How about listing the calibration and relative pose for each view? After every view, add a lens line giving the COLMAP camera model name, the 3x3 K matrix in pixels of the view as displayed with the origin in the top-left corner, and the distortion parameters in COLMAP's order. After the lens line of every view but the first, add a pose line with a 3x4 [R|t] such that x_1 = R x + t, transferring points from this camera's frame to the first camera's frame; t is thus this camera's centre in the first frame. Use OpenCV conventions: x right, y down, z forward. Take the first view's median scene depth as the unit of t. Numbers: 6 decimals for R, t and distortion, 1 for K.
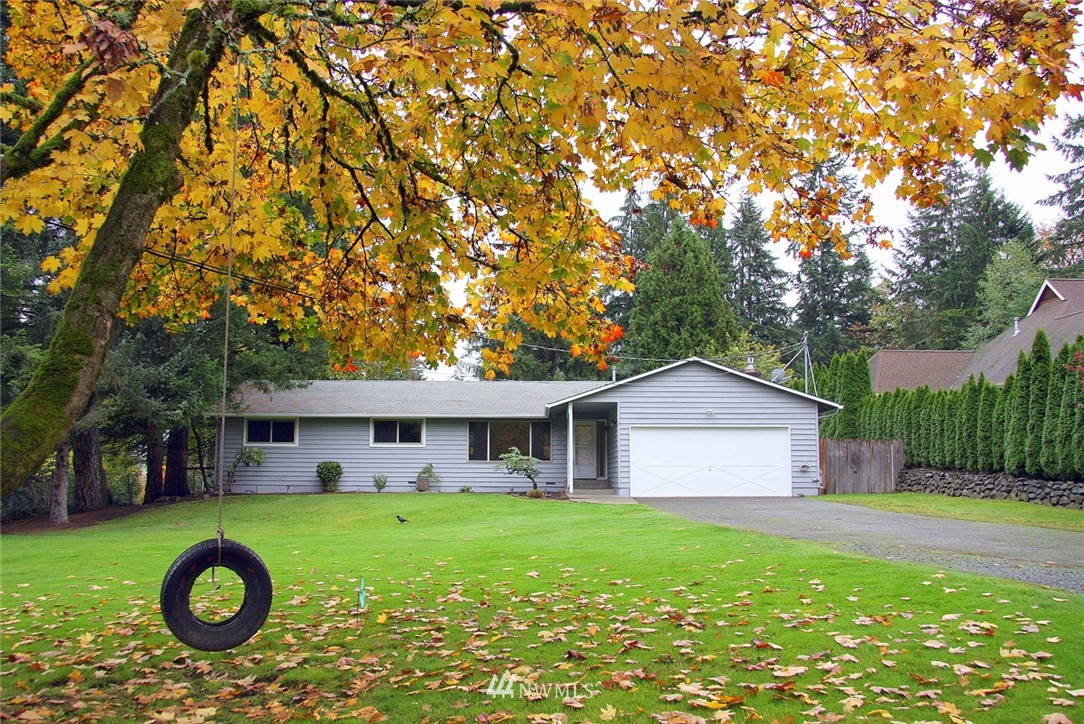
lens RADIAL K [[1019.7, 0, 548.0], [0, 1019.7, 365.7], [0, 0, 1]] dist [-0.035673, 0.000000]
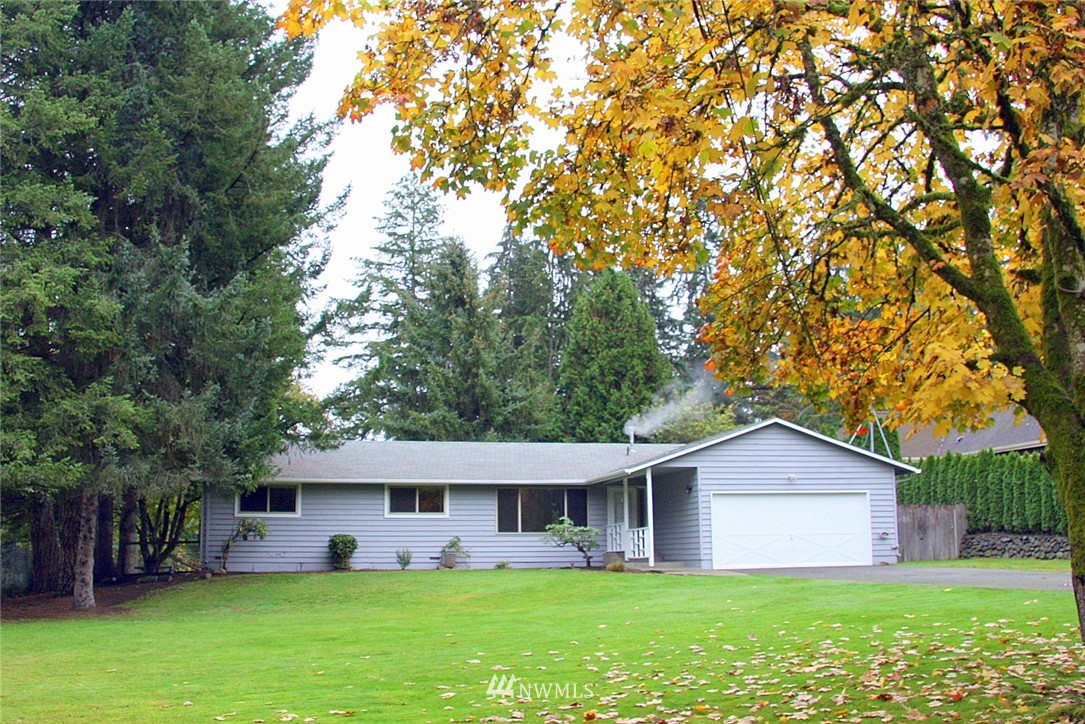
lens RADIAL K [[1220.2, 0, 542.3], [0, 1220.2, 357.5], [0, 0, 1]] dist [-0.142944, 0.000000]
pose [[0.976591, 0.023092, 0.213861, -0.274532], [-0.011452, 0.998392, -0.055511, 0.000034], [-0.214799, 0.051763, 0.975286, -0.039666]]
